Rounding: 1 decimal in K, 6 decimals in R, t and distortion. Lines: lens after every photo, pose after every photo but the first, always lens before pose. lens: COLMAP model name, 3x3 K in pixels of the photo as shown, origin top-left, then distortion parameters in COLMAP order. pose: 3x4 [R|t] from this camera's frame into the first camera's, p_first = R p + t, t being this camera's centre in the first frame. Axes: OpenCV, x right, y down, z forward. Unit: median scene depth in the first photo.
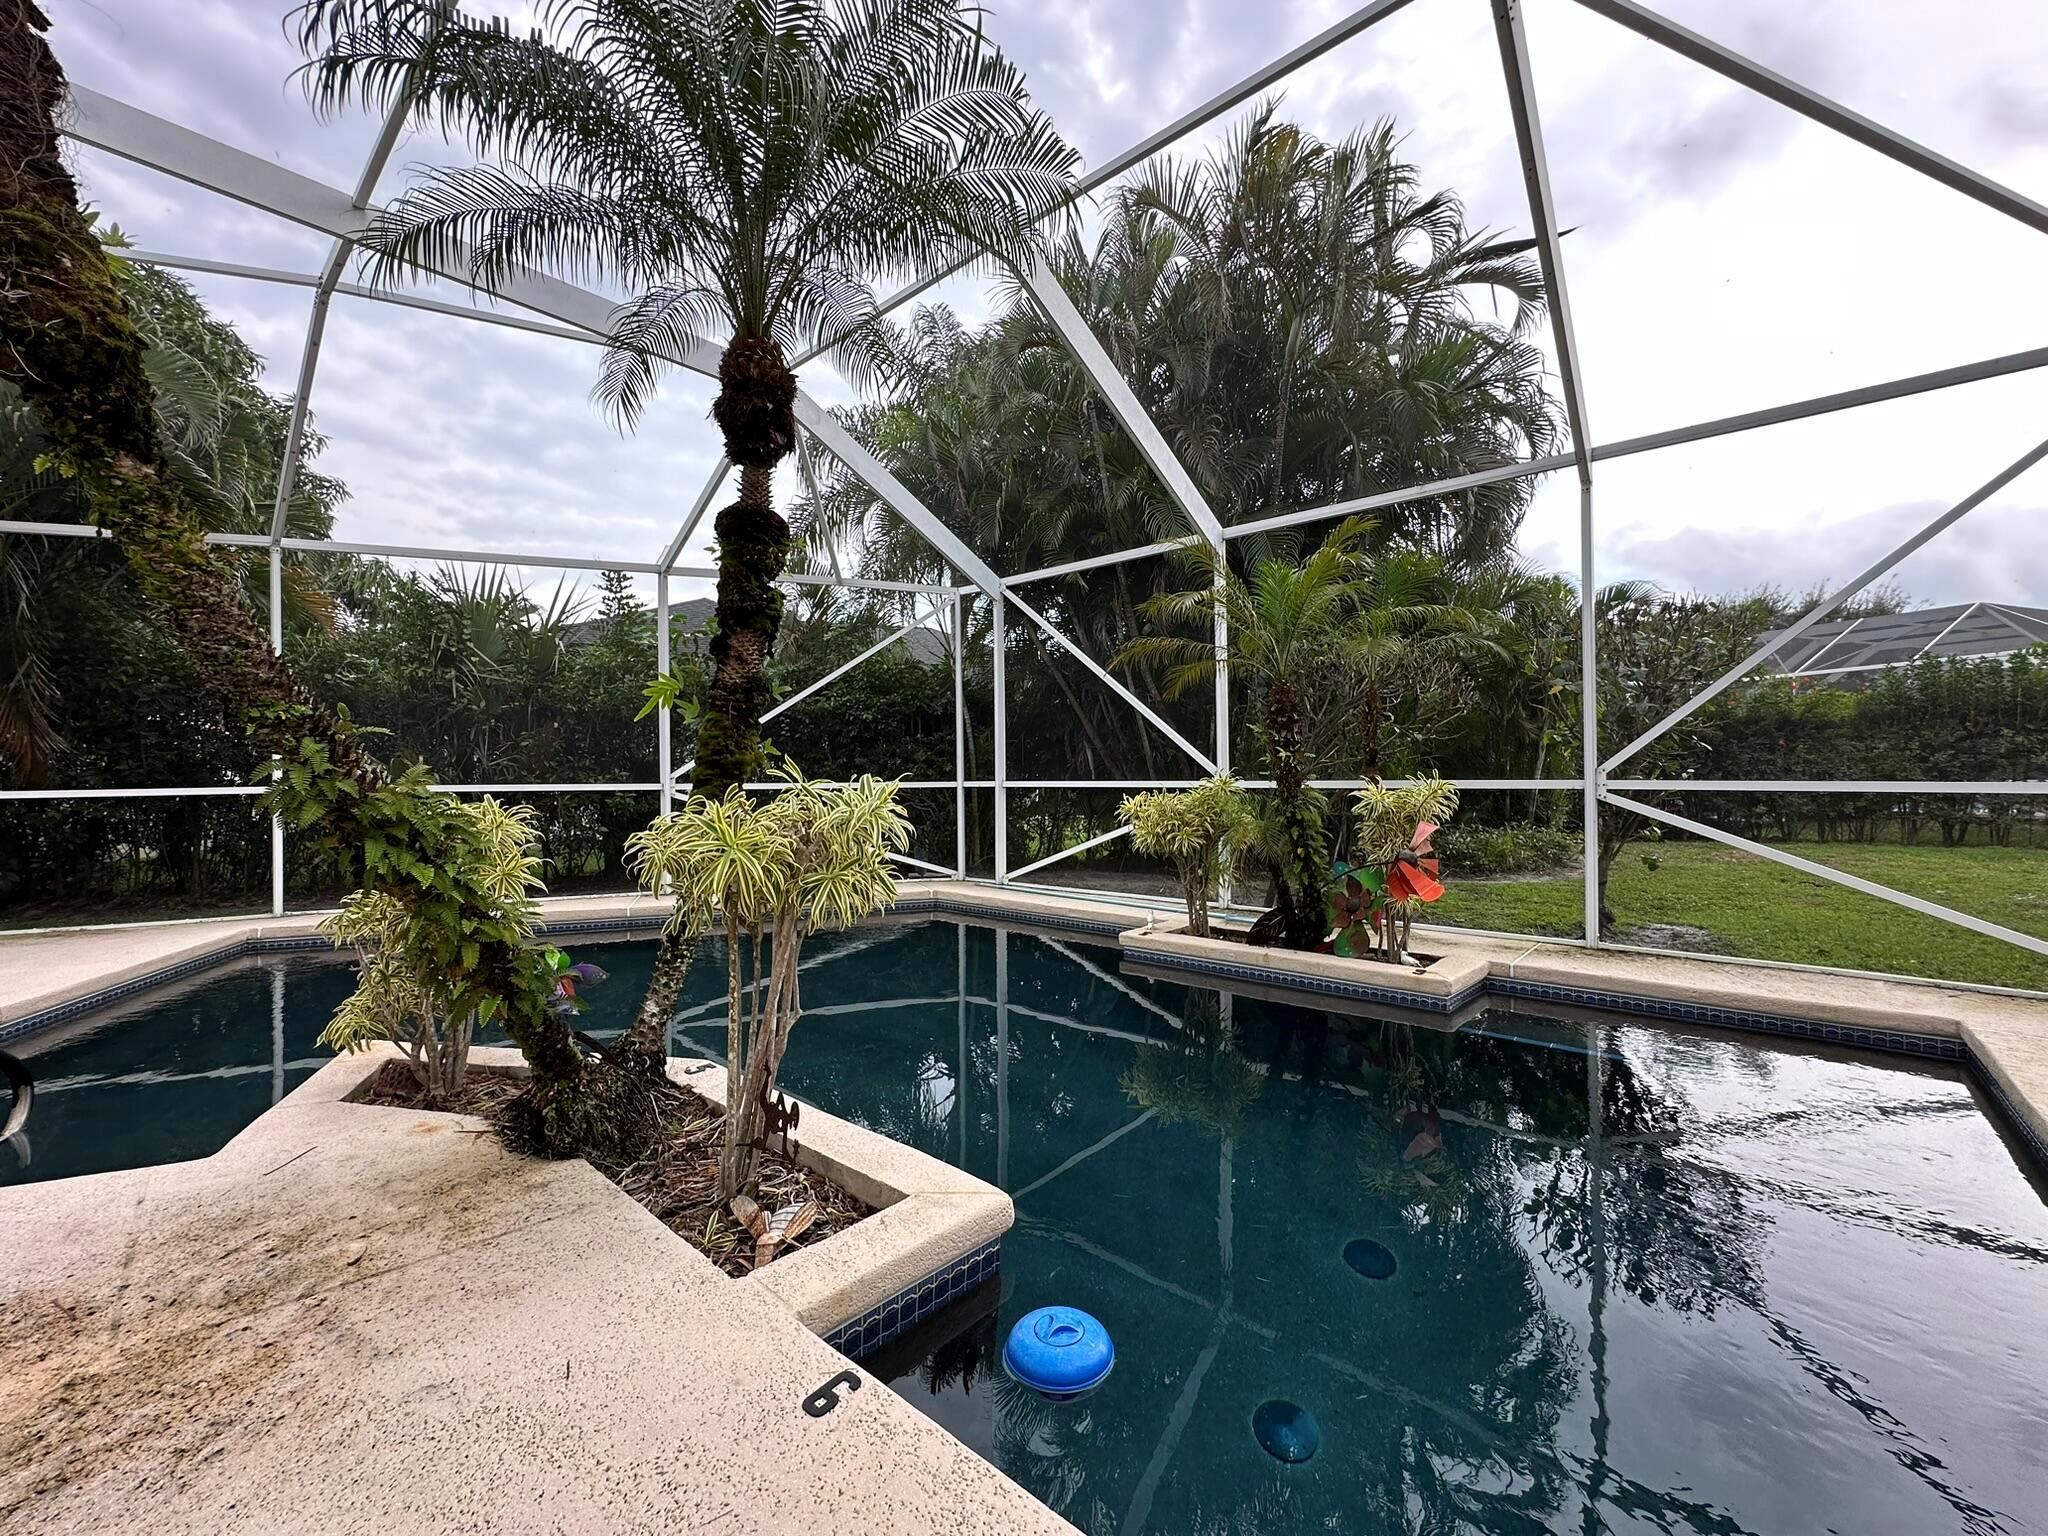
lens RADIAL K [[821.5, 0, 1026.9], [0, 821.5, 774.8], [0, 0, 1]] dist [-0.000073, 0.000431]
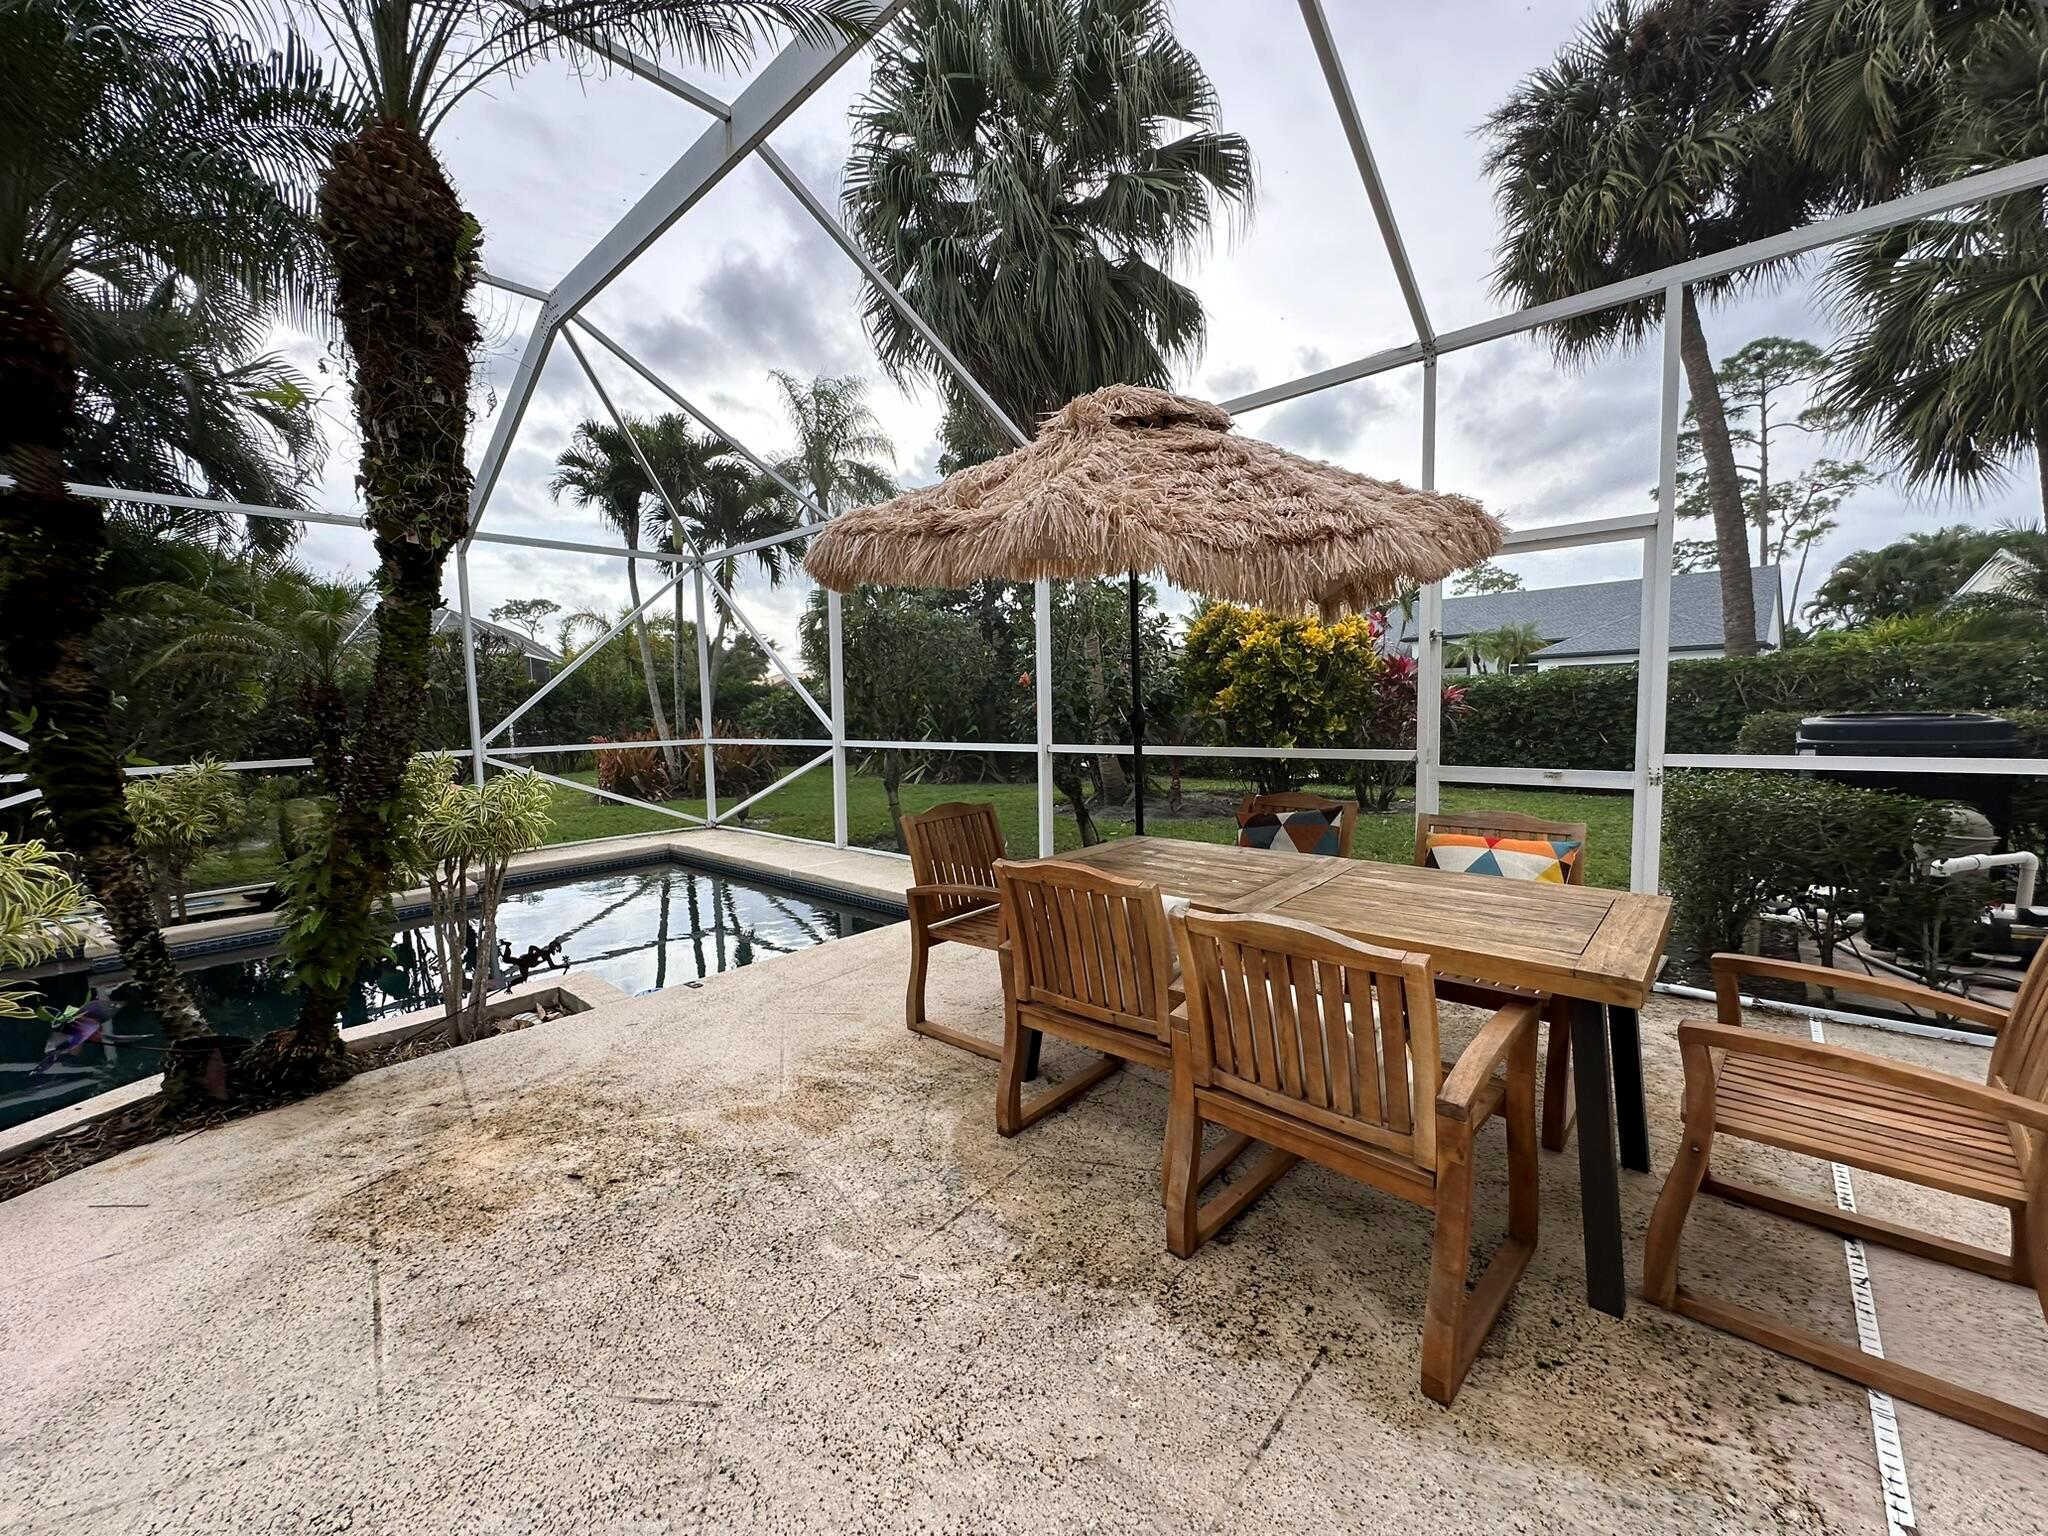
lens RADIAL K [[821.5, 0, 1026.1], [0, 821.5, 766.7], [0, 0, 1]] dist [-0.000073, 0.000431]
pose [[0.010473, -0.076753, 0.996995, -2.182276], [-0.005488, 0.997030, 0.076813, -0.190915], [-0.999930, -0.006276, 0.010021, -0.165492]]
